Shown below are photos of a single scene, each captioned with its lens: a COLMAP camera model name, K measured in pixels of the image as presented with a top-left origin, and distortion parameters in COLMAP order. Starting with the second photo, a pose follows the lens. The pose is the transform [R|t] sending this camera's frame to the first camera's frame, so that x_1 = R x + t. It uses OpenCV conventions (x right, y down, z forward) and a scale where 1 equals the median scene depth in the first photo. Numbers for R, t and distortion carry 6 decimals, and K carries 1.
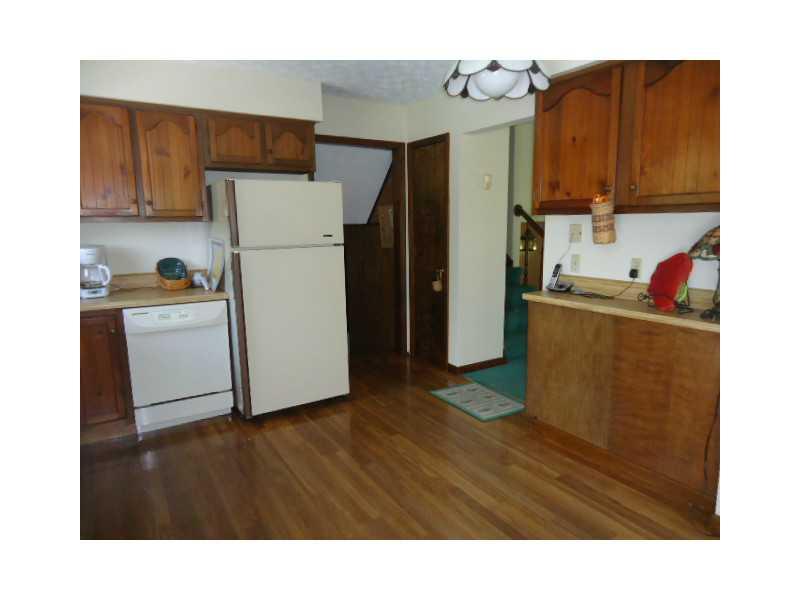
lens RADIAL K [[448.9, 0, 400.0], [0, 448.9, 300.0], [0, 0, 1]] dist [0.001148, 0.000048]
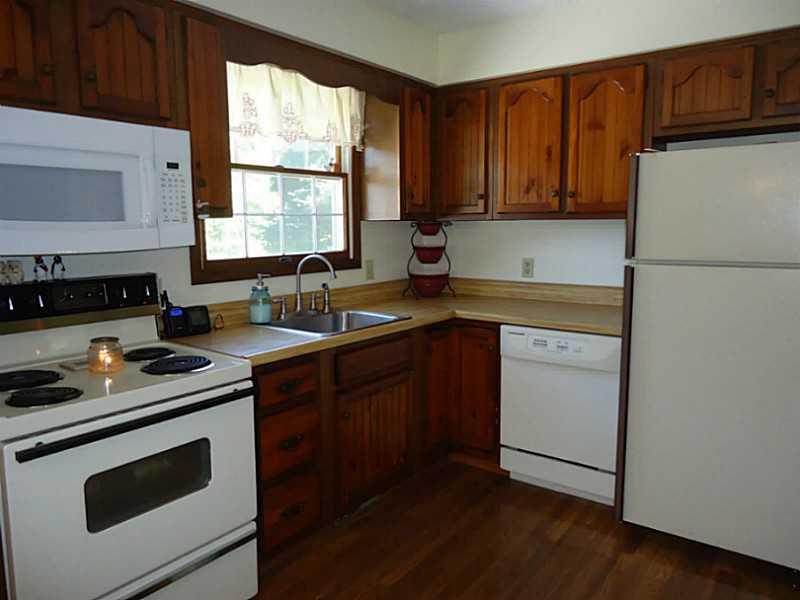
lens RADIAL K [[587.9, 0, 400.0], [0, 587.9, 300.0], [0, 0, 1]] dist [-0.001792, -0.002927]
pose [[0.350526, 0.127505, -0.927833, 0.293980], [-0.154563, 0.984980, 0.076965, -0.072246], [0.923711, 0.116431, 0.364969, 0.389344]]
